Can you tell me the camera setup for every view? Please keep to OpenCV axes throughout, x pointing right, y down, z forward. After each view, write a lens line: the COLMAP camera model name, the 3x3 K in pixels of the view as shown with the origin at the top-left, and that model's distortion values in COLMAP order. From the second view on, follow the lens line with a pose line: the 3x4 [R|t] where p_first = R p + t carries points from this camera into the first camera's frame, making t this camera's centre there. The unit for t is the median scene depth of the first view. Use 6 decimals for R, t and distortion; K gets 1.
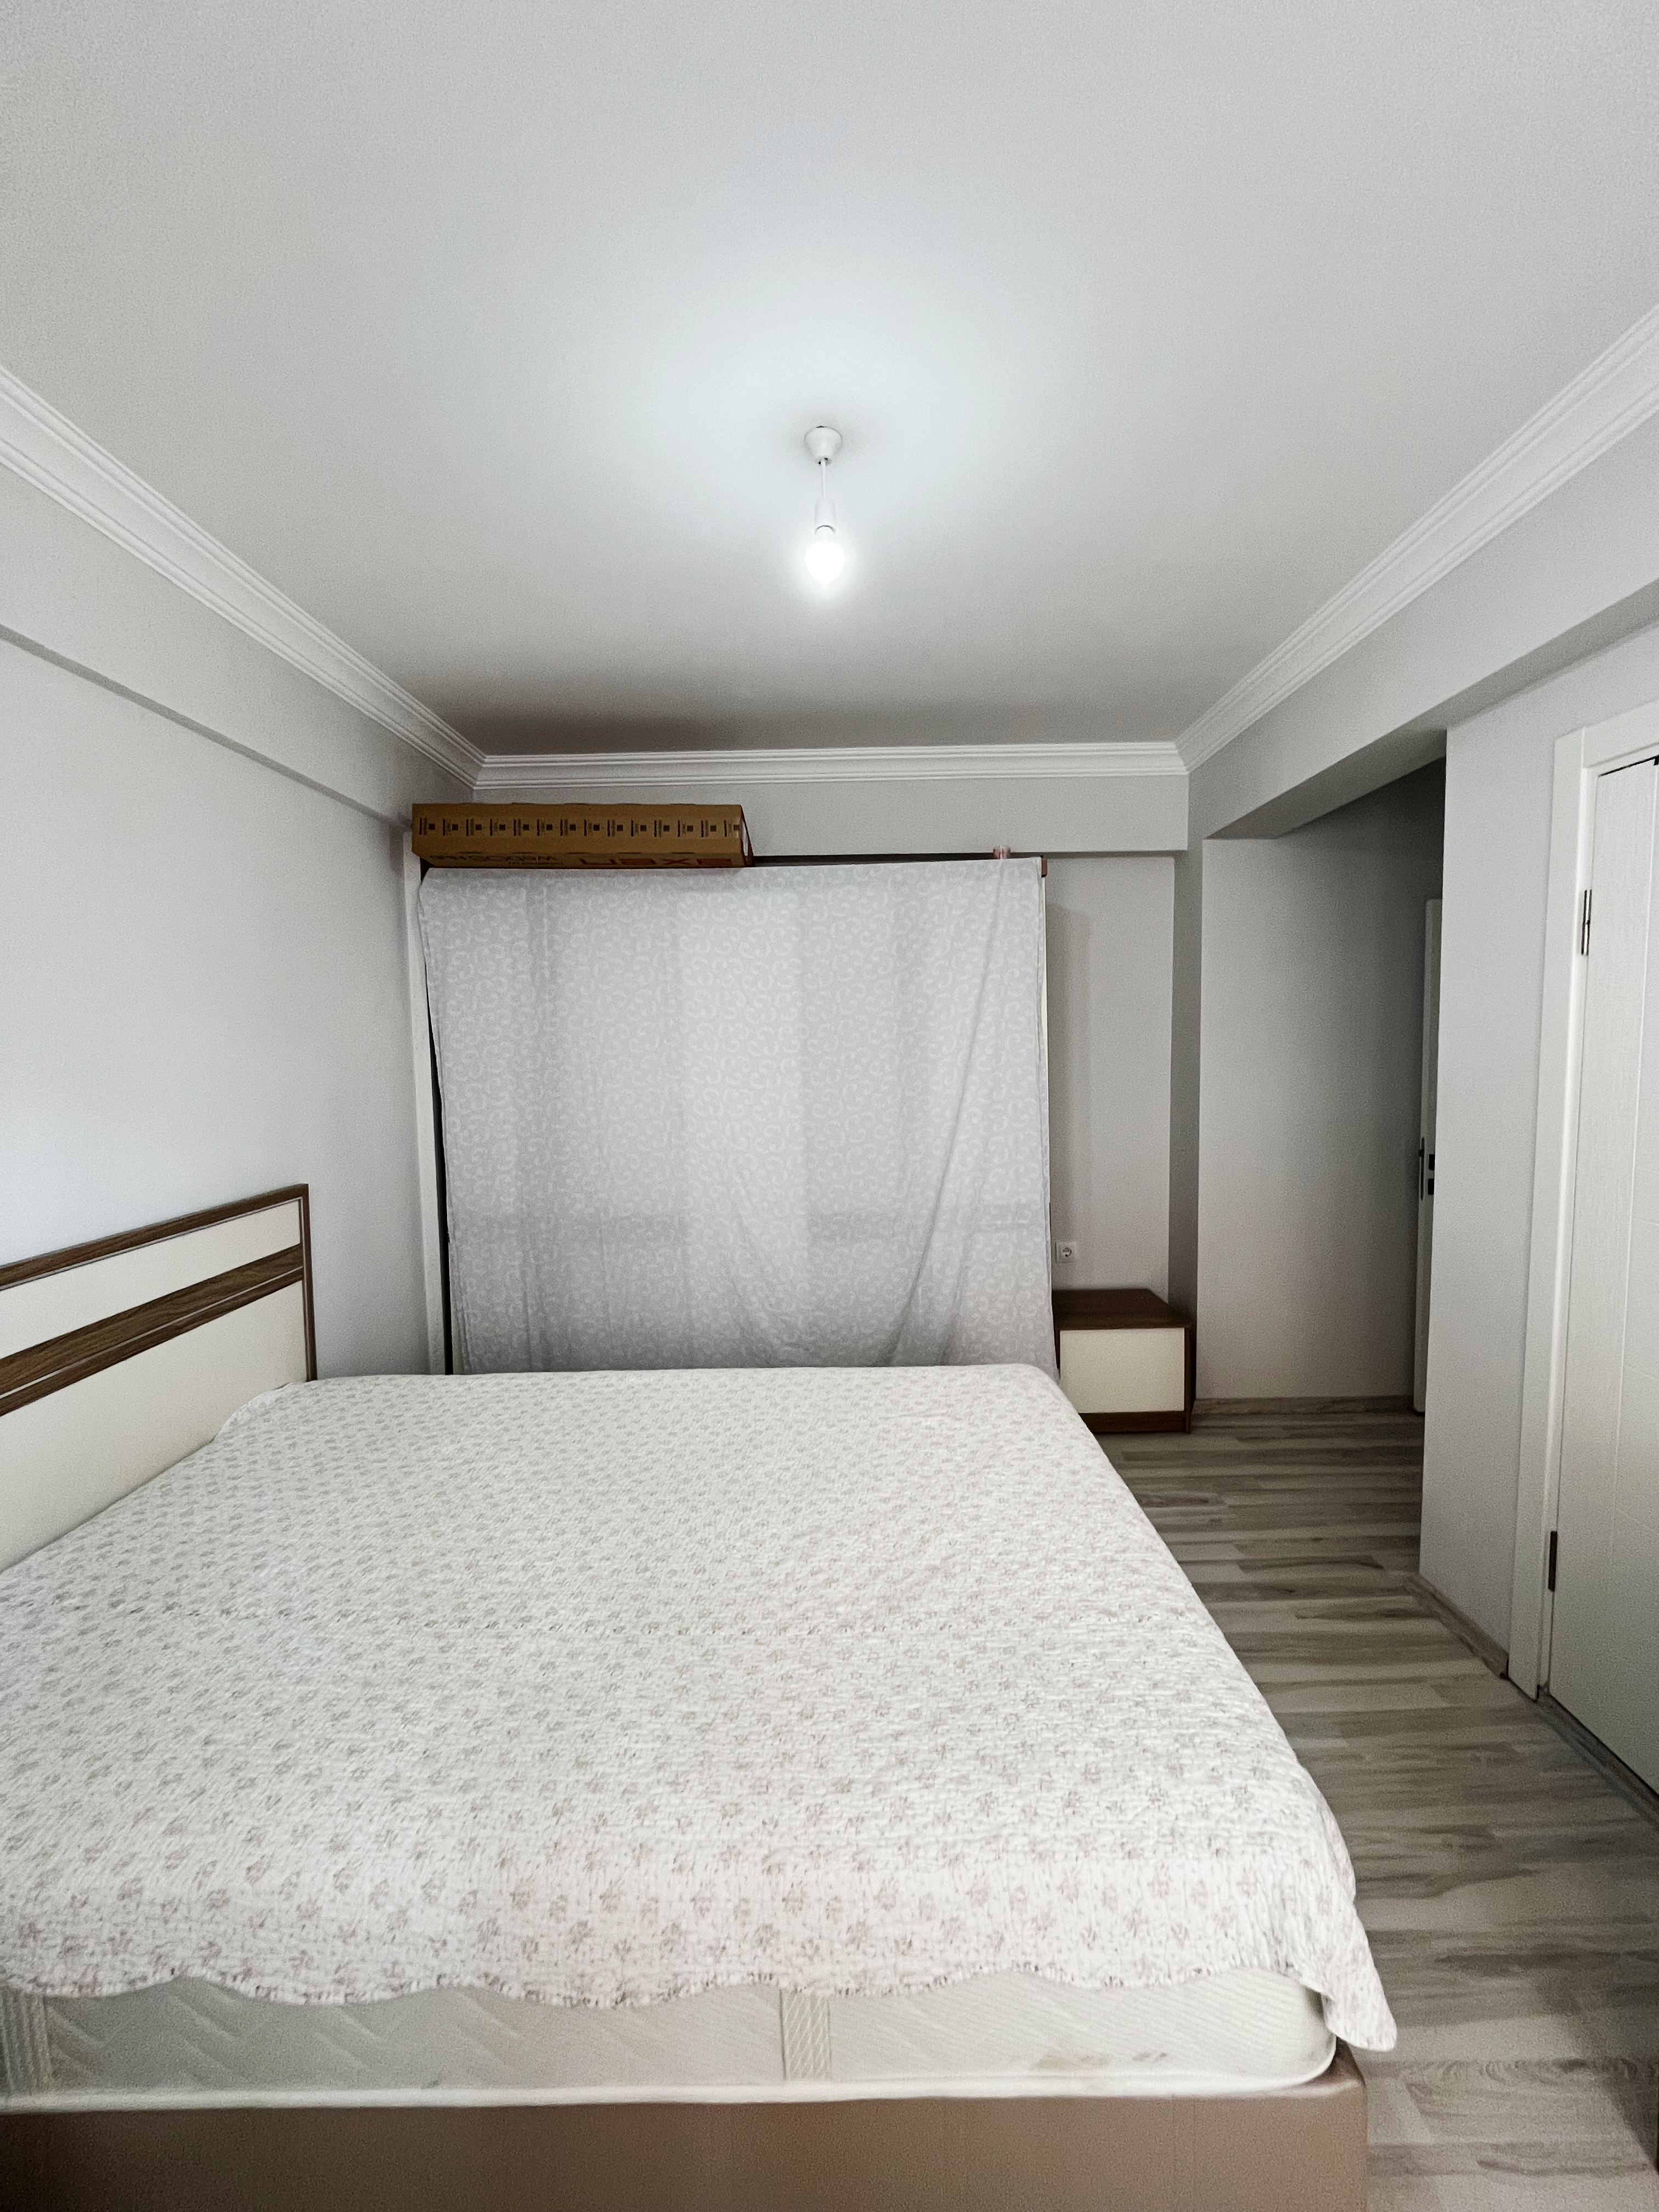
lens RADIAL K [[895.2, 0, 835.9], [0, 895.2, 1104.2], [0, 0, 1]] dist [0.000216, -0.000203]
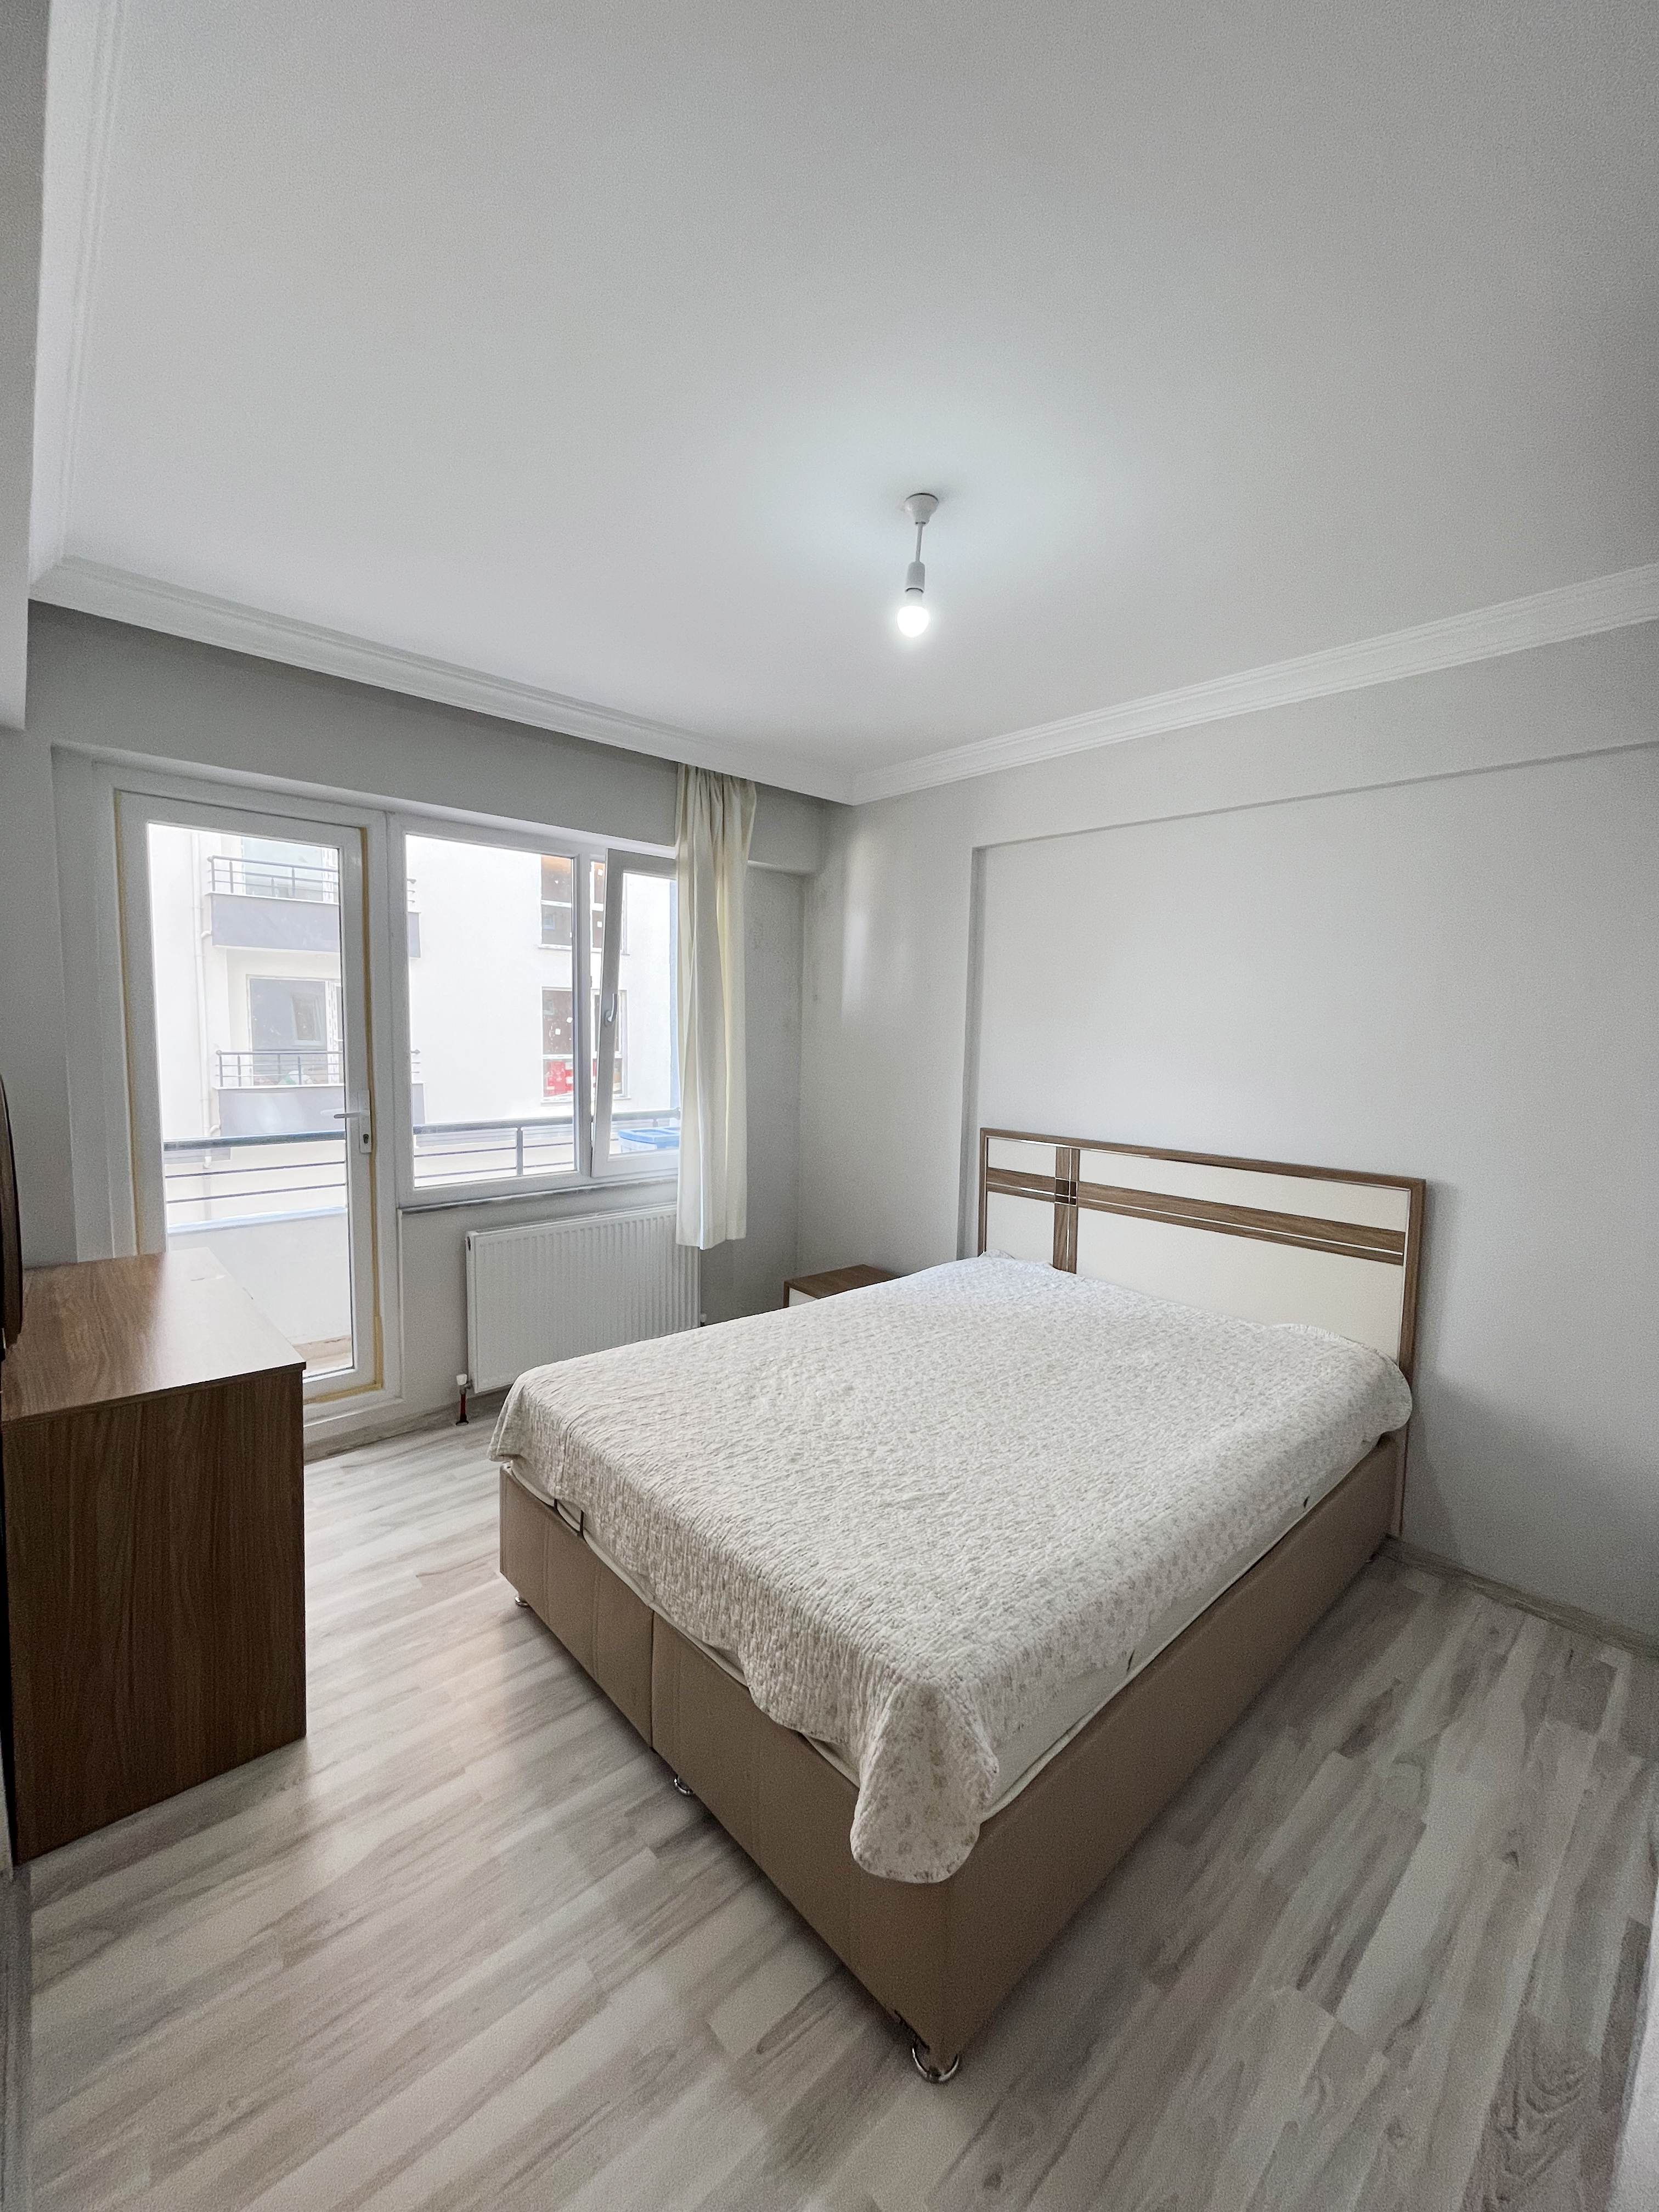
lens RADIAL K [[895.2, 0, 835.9], [0, 895.2, 1104.2], [0, 0, 1]] dist [0.000216, -0.000203]
pose [[-0.732421, 0.062669, -0.677962, 0.603710], [-0.061383, 0.985622, 0.157422, -0.117635], [0.678080, 0.156914, -0.718043, 1.289806]]
